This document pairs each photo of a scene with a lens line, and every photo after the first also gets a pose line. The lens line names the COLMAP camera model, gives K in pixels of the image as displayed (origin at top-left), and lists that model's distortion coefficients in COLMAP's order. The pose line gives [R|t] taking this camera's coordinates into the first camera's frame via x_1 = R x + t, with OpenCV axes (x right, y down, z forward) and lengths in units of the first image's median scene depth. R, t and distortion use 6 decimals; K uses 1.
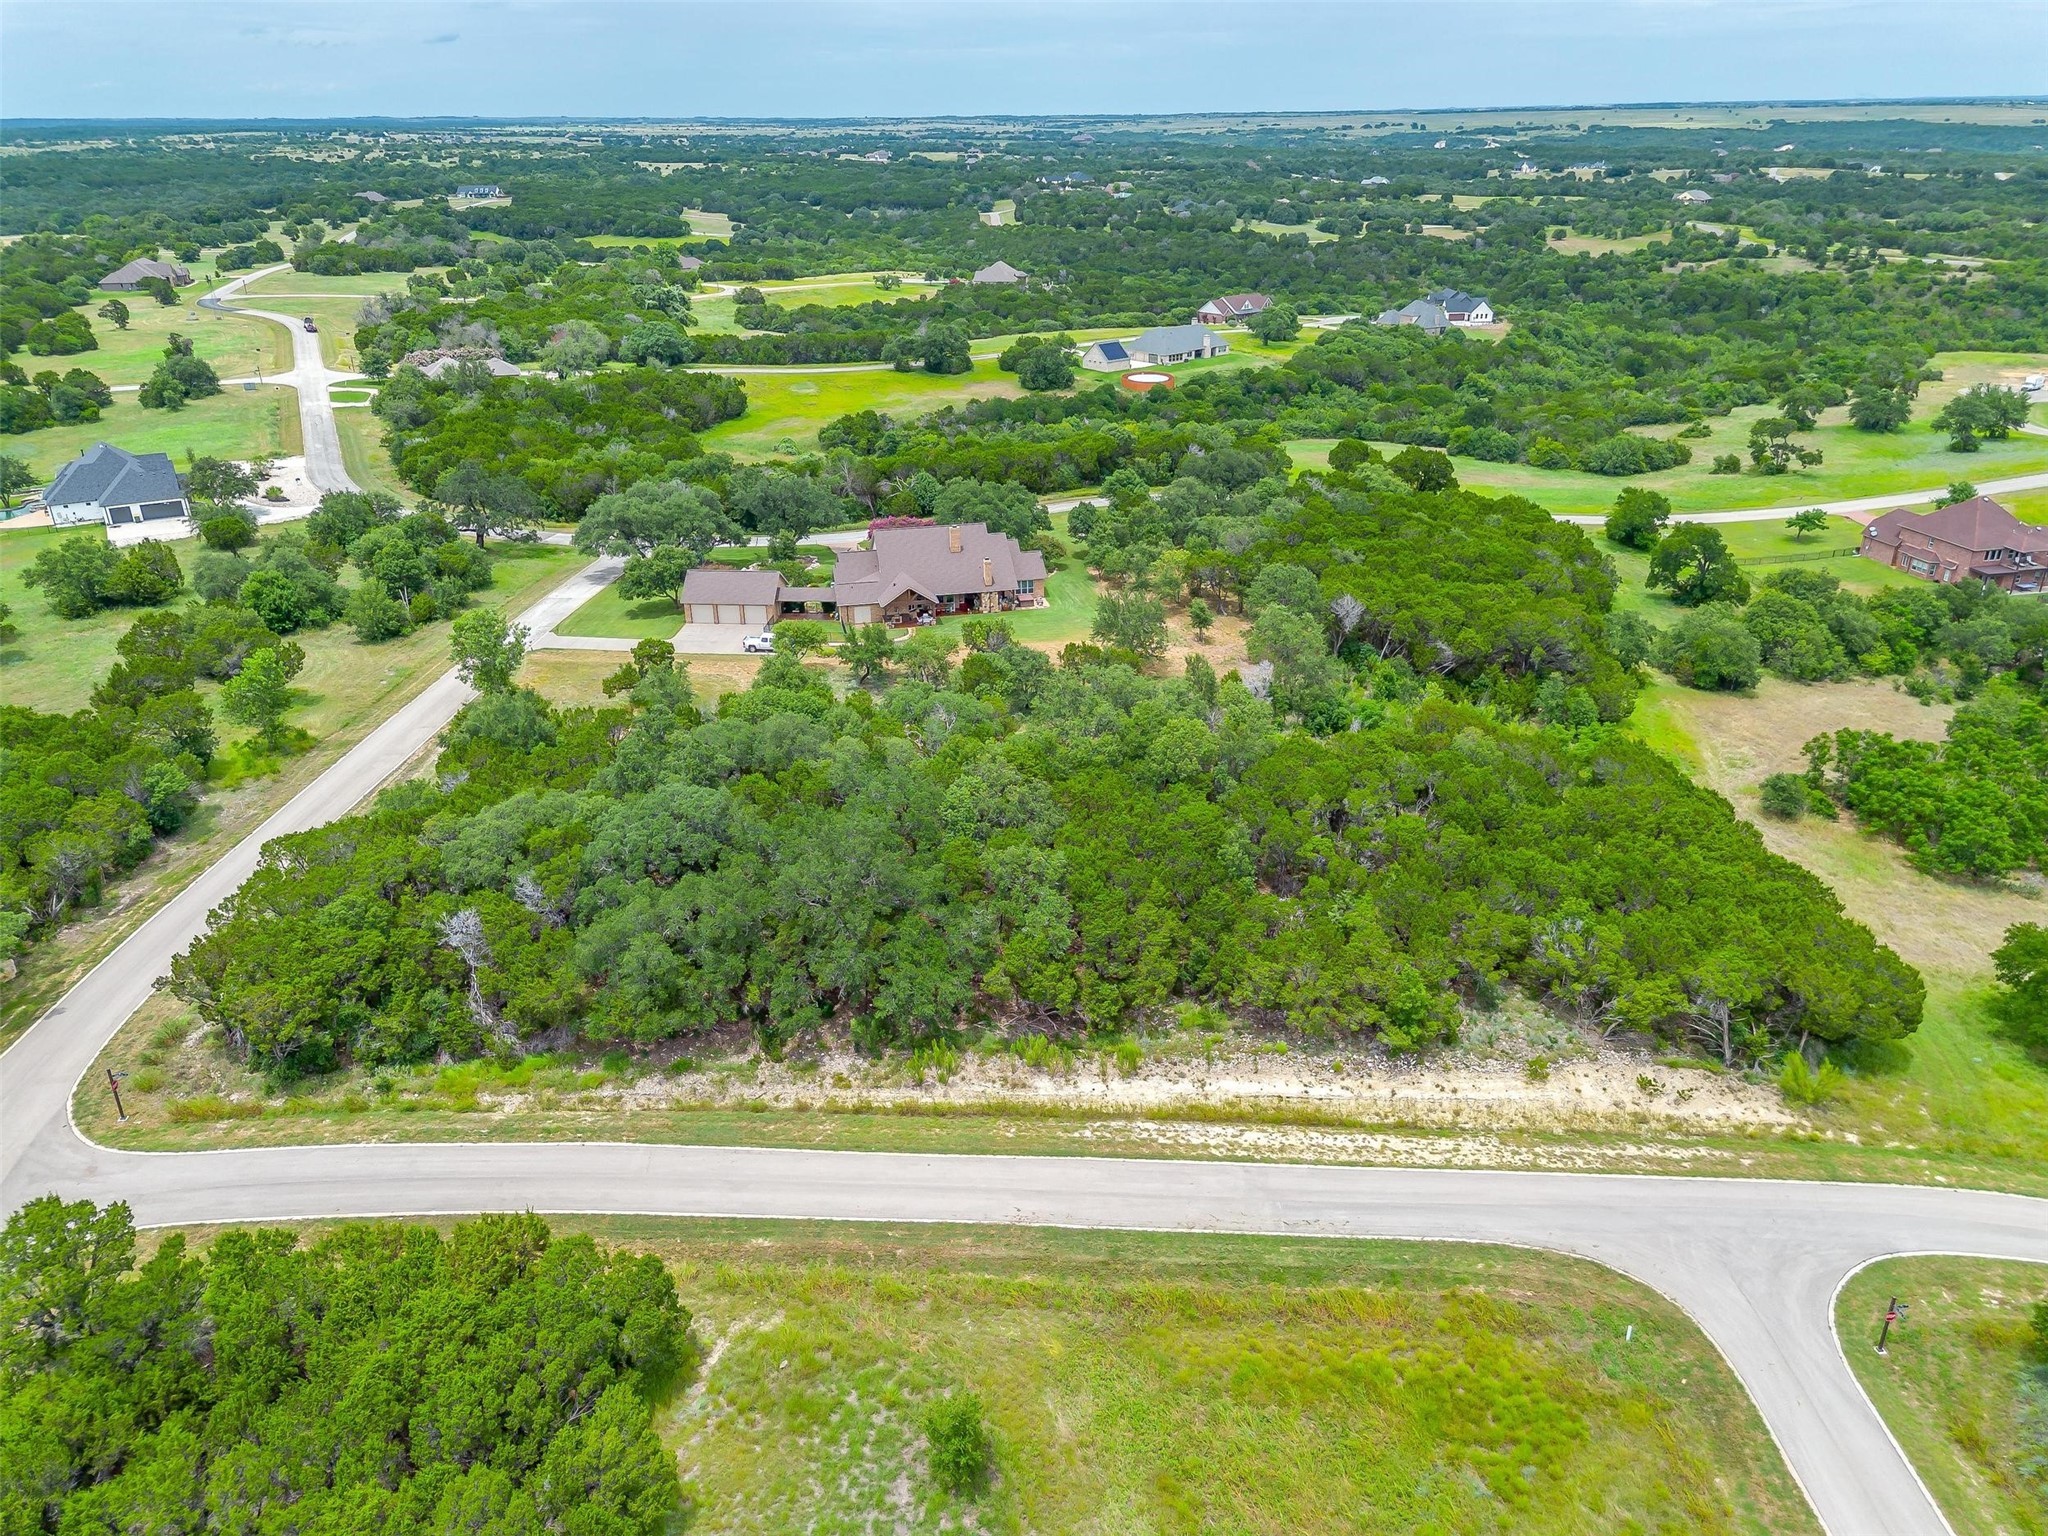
lens RADIAL K [[1450.5, 0, 1033.0], [0, 1450.5, 771.3], [0, 0, 1]] dist [0.085692, -0.060962]
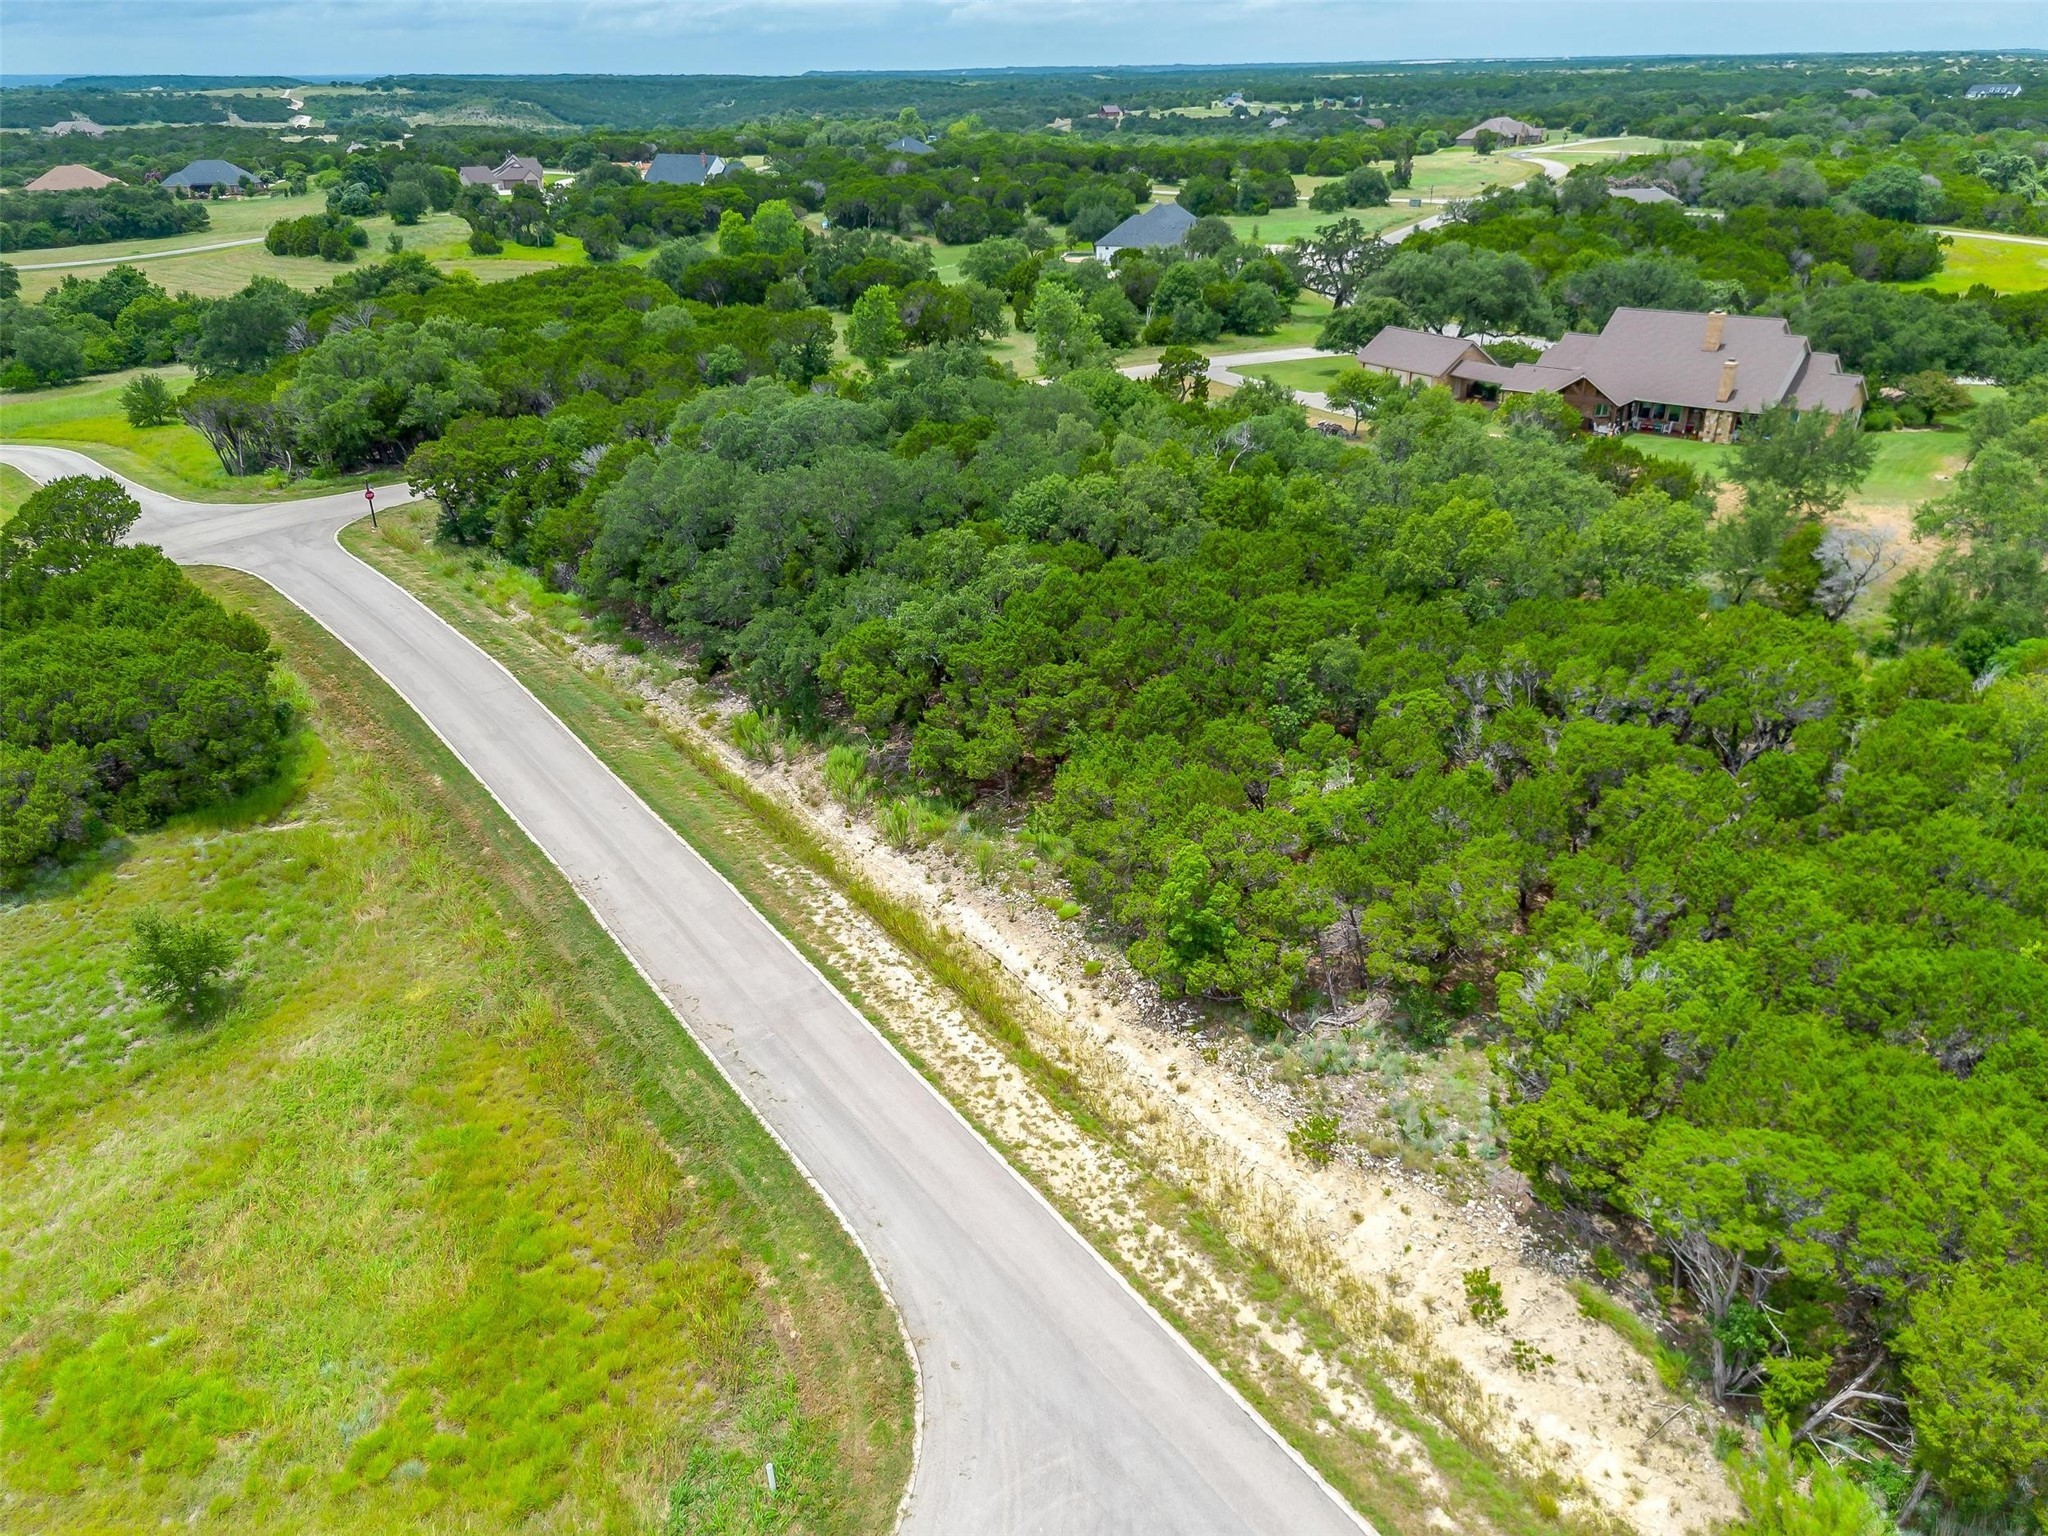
lens RADIAL K [[1450.5, 0, 1033.0], [0, 1450.5, 771.3], [0, 0, 1]] dist [0.085692, -0.060962]
pose [[0.594745, 0.347707, -0.724830, 0.631726], [-0.323674, 0.928887, 0.180010, 0.025283], [0.735876, 0.127549, 0.664995, 0.591425]]
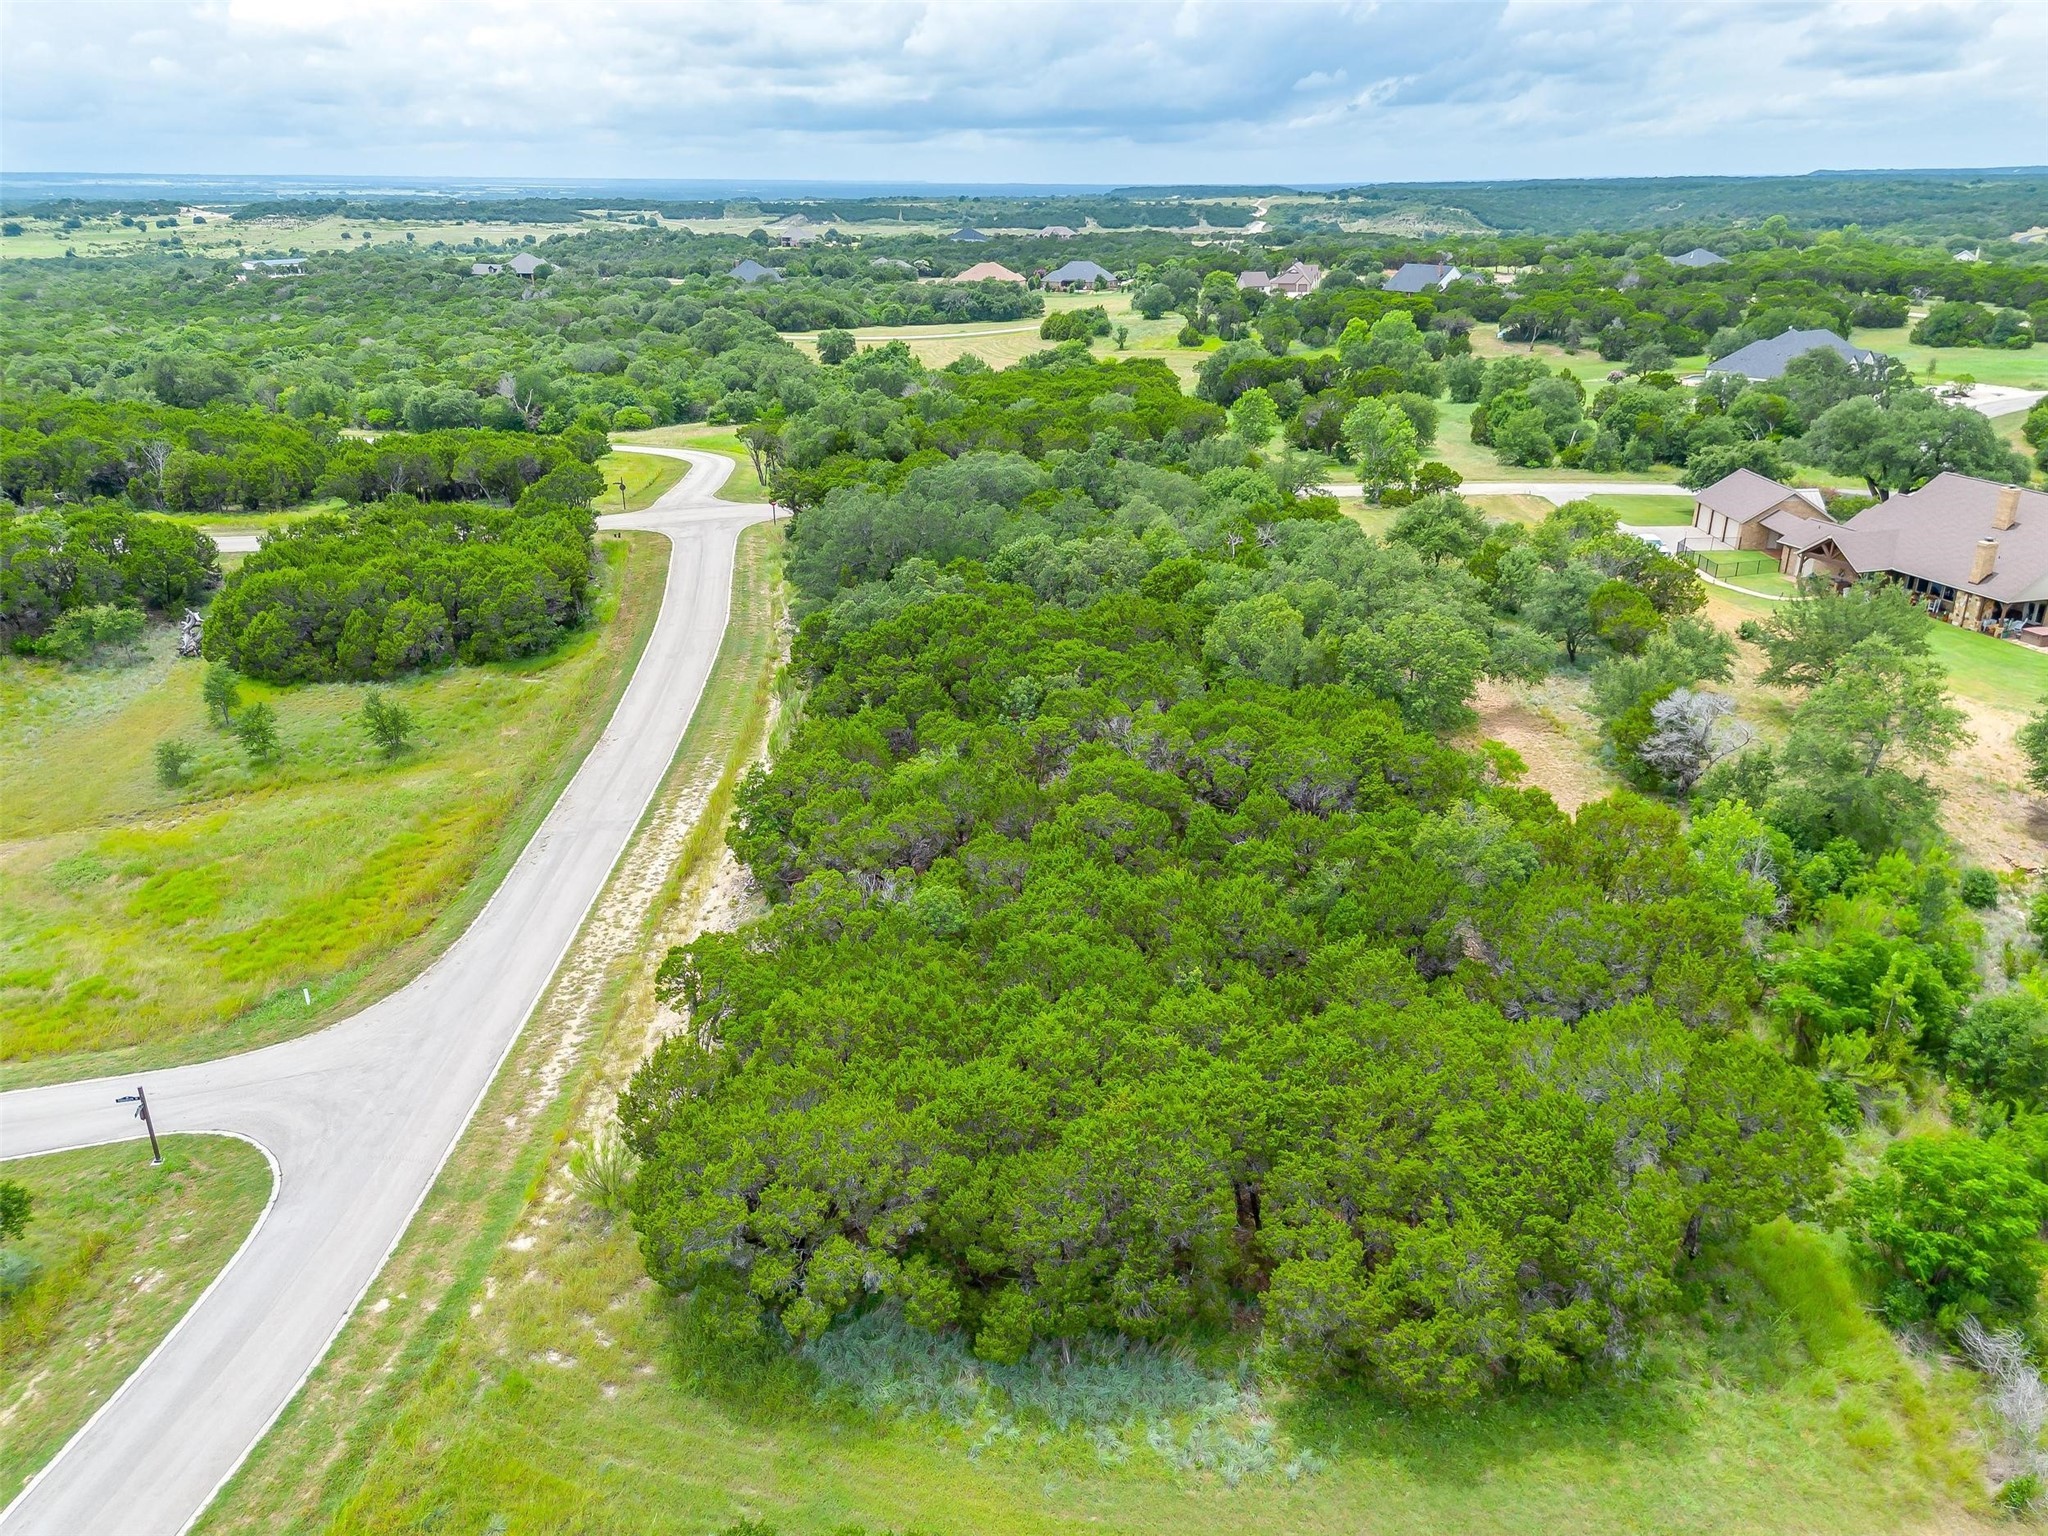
lens RADIAL K [[1450.5, 0, 1033.0], [0, 1450.5, 771.3], [0, 0, 1]] dist [0.085692, -0.060962]
pose [[0.049105, 0.379549, -0.923868, 1.045504], [-0.405952, 0.852720, 0.328742, -0.198386], [0.912574, 0.358903, 0.195952, 1.007192]]
